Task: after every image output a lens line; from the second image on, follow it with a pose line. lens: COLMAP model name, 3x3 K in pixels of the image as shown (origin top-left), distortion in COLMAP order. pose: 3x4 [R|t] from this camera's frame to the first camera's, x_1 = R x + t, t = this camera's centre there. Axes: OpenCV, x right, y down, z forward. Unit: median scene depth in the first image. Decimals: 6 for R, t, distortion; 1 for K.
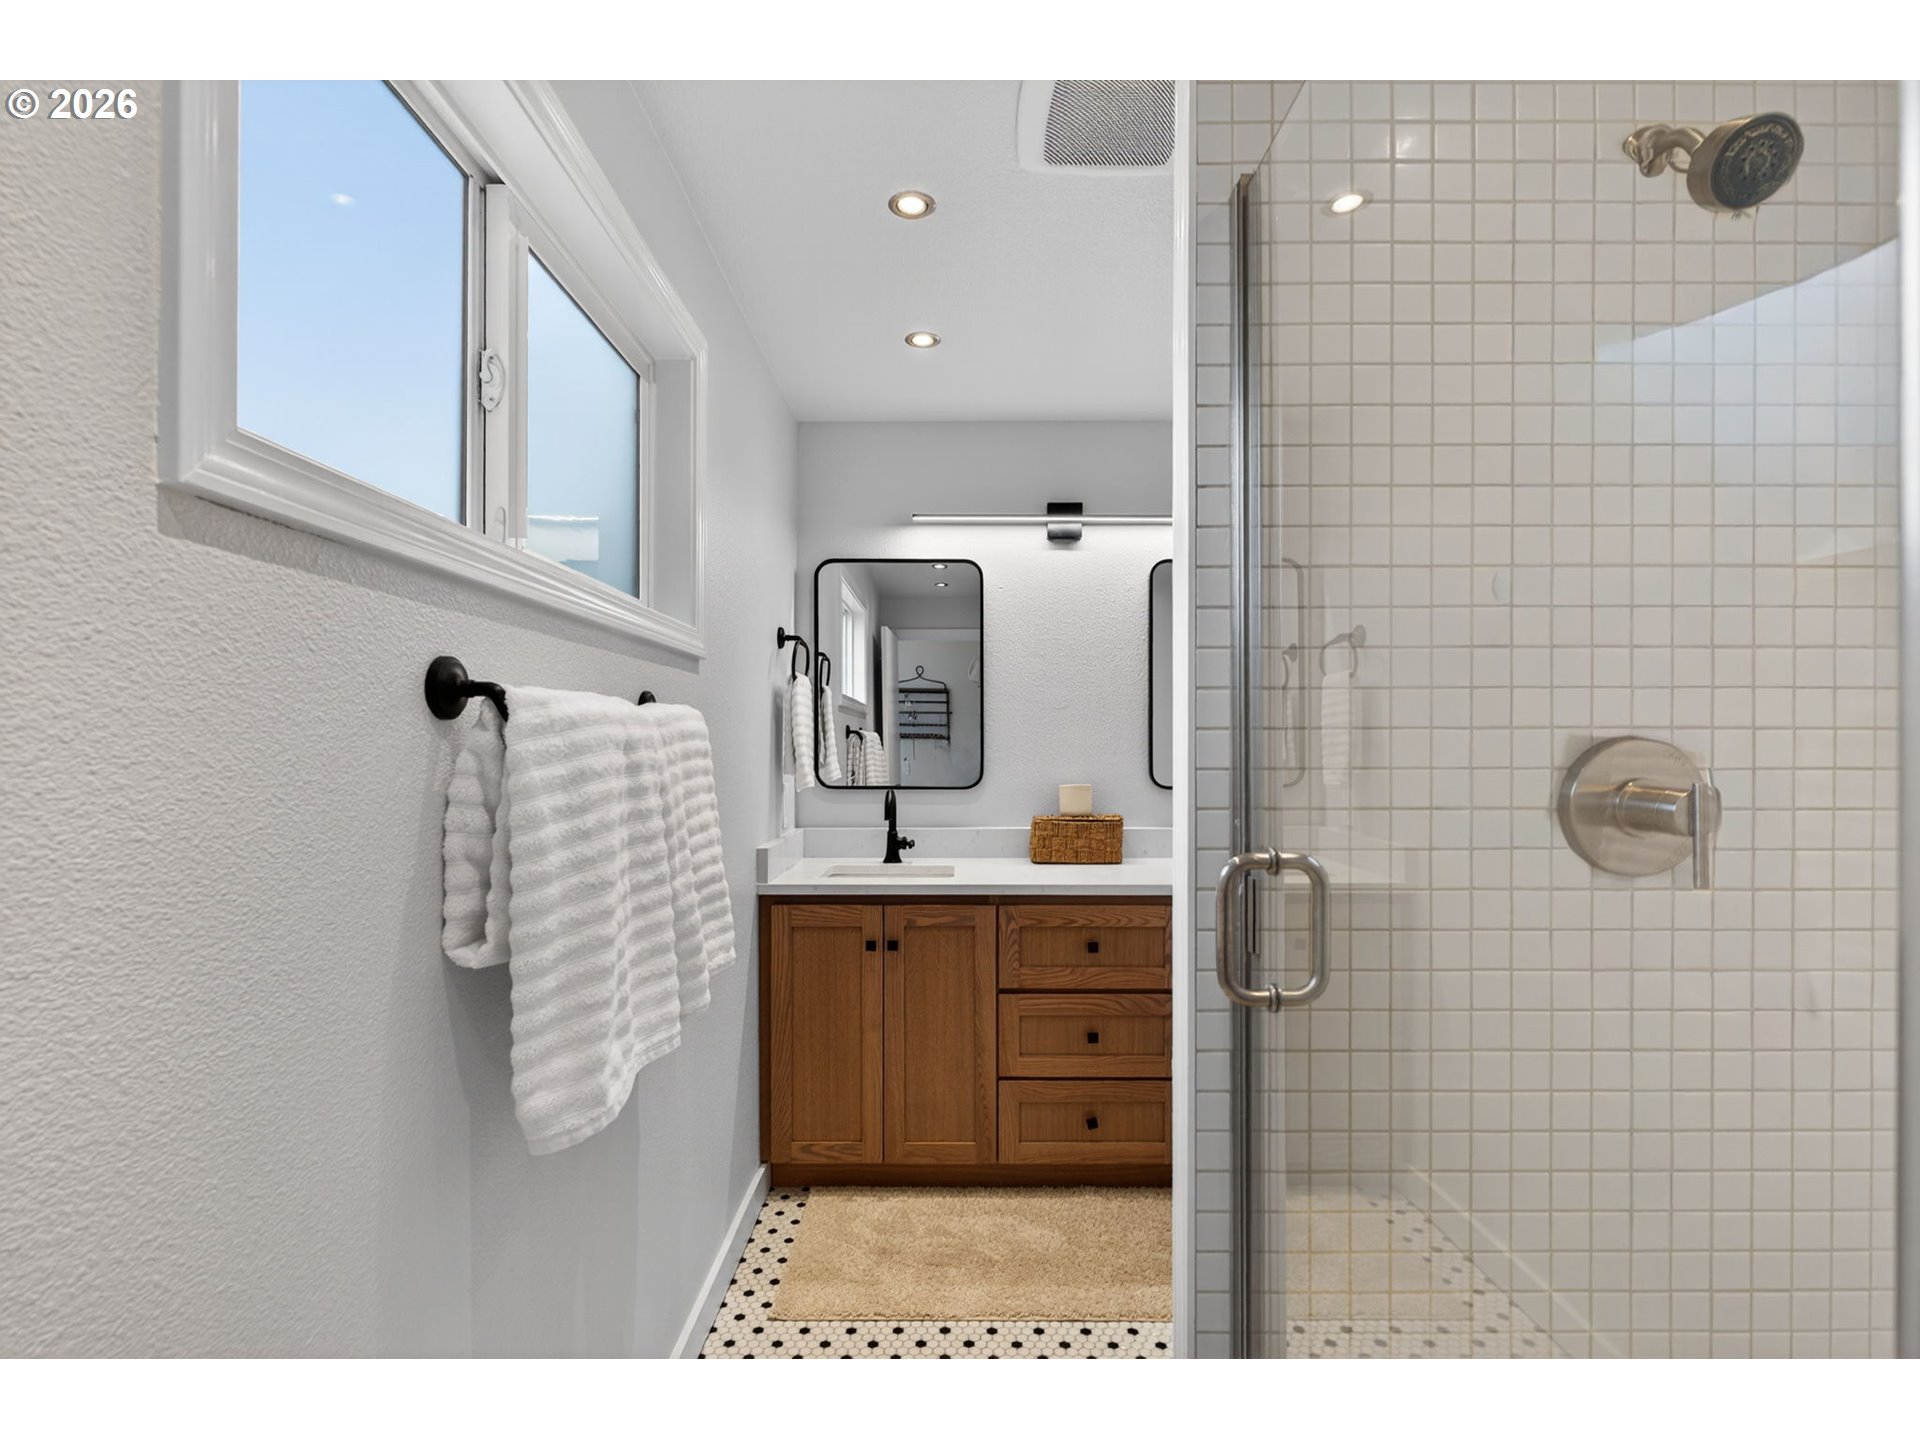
lens RADIAL K [[880.6, 0, 966.9], [0, 880.6, 745.3], [0, 0, 1]] dist [-0.001528, -0.000142]
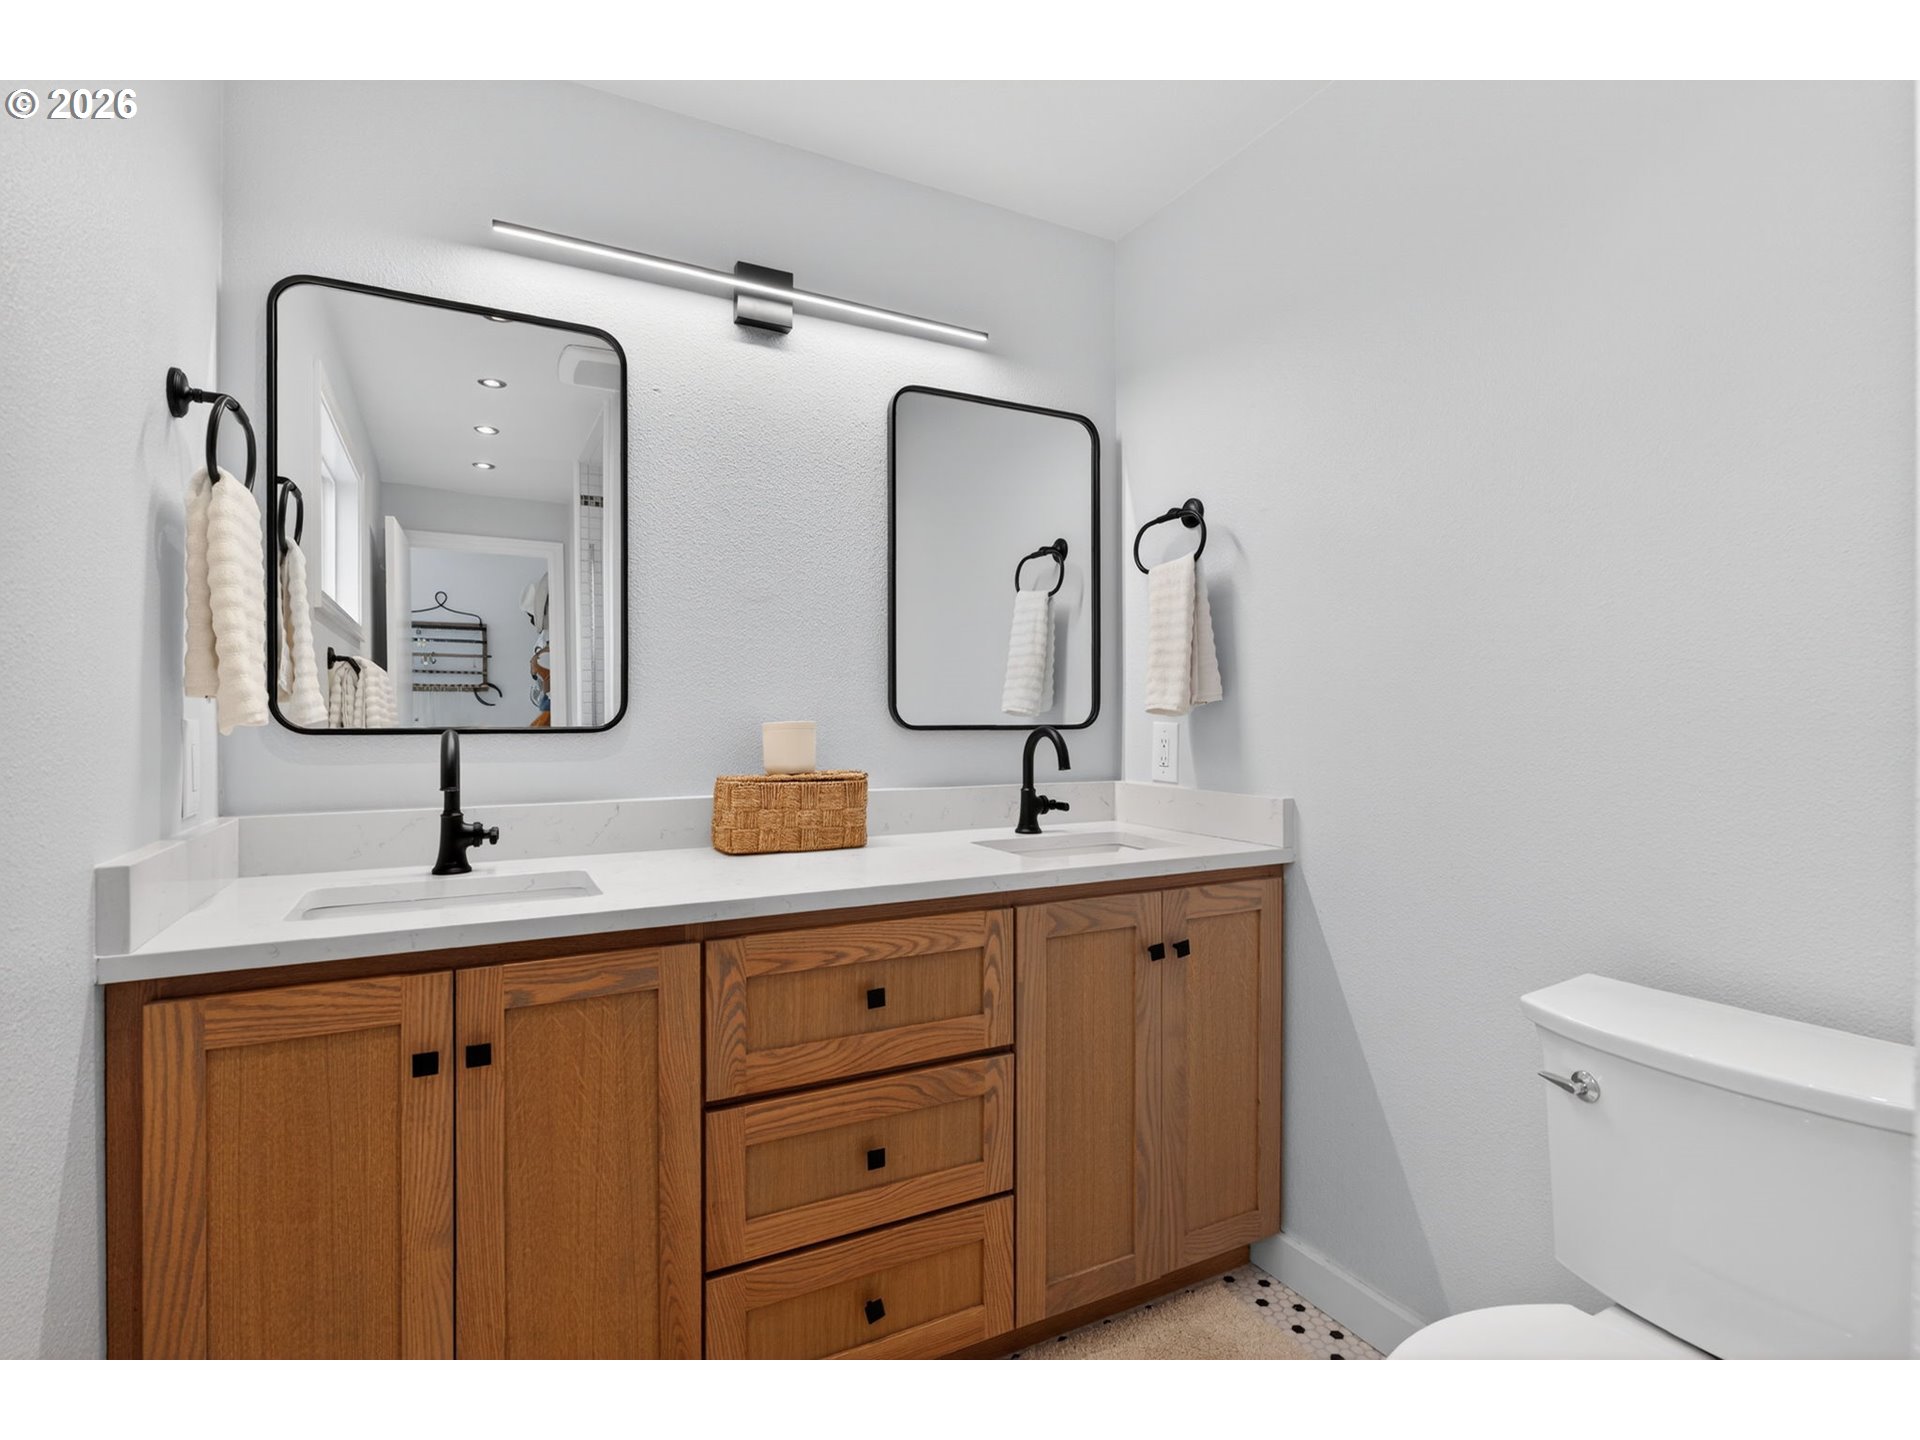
lens RADIAL K [[916.3, 0, 947.6], [0, 916.3, 717.2], [0, 0, 1]] dist [-0.000386, 0.000012]
pose [[0.889602, -0.000665, 0.456737, -0.083841], [0.002487, 0.999991, -0.003388, 0.051262], [-0.456731, 0.004149, 0.889595, 0.453583]]
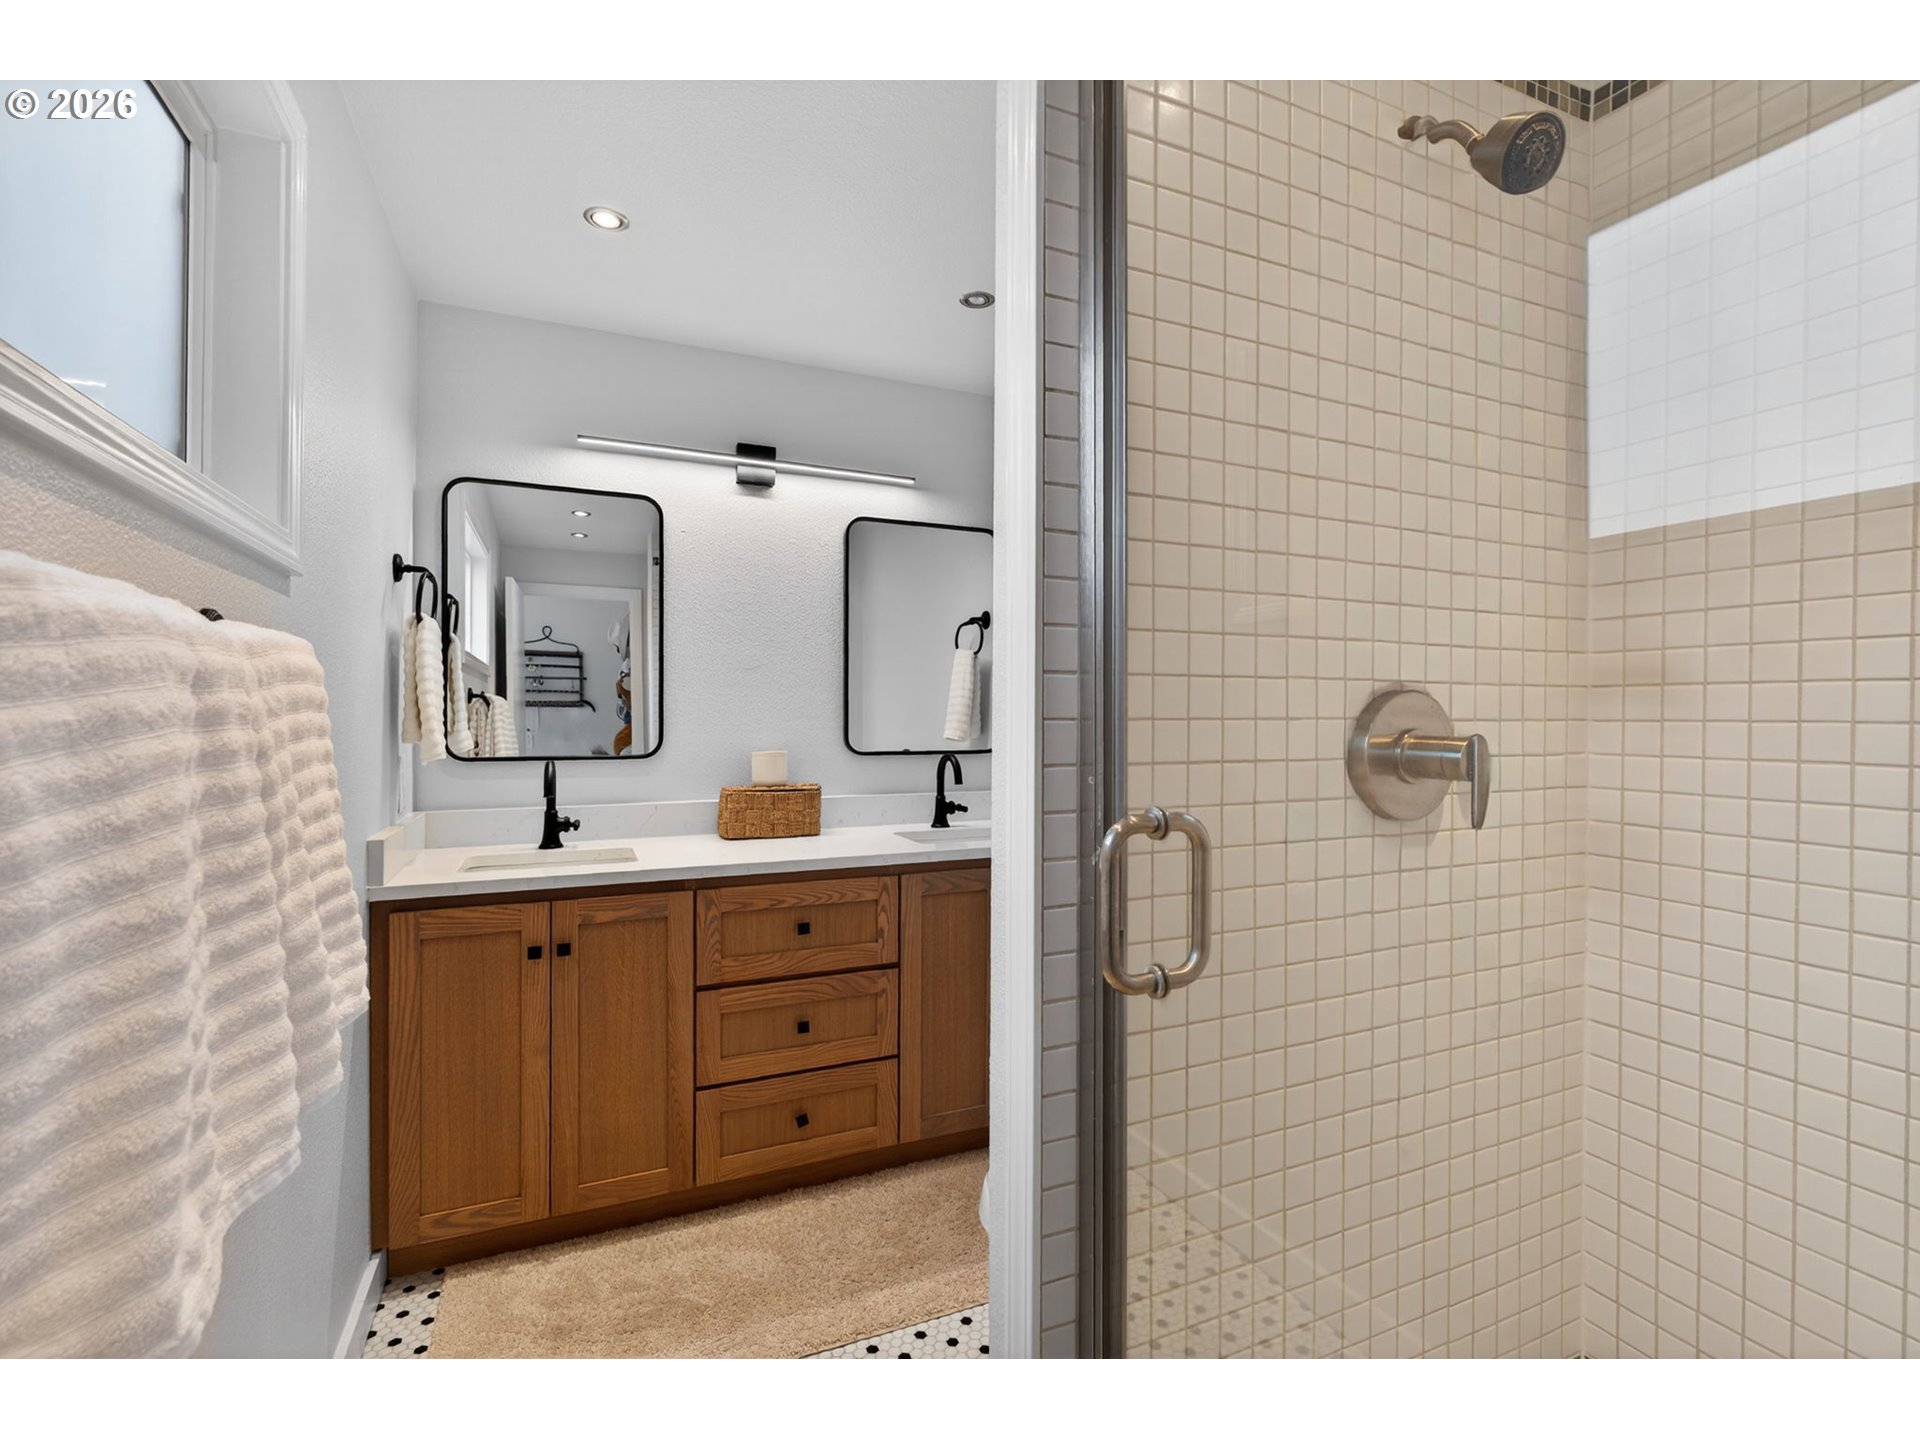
lens RADIAL K [[852.1, 0, 951.2], [0, 852.1, 720.1], [0, 0, 1]] dist [-0.001331, -0.000816]
pose [[0.916794, 0.001219, 0.399358, -0.069772], [-0.001679, 0.999998, 0.000803, 0.012215], [-0.399356, -0.001406, 0.916795, 0.127640]]
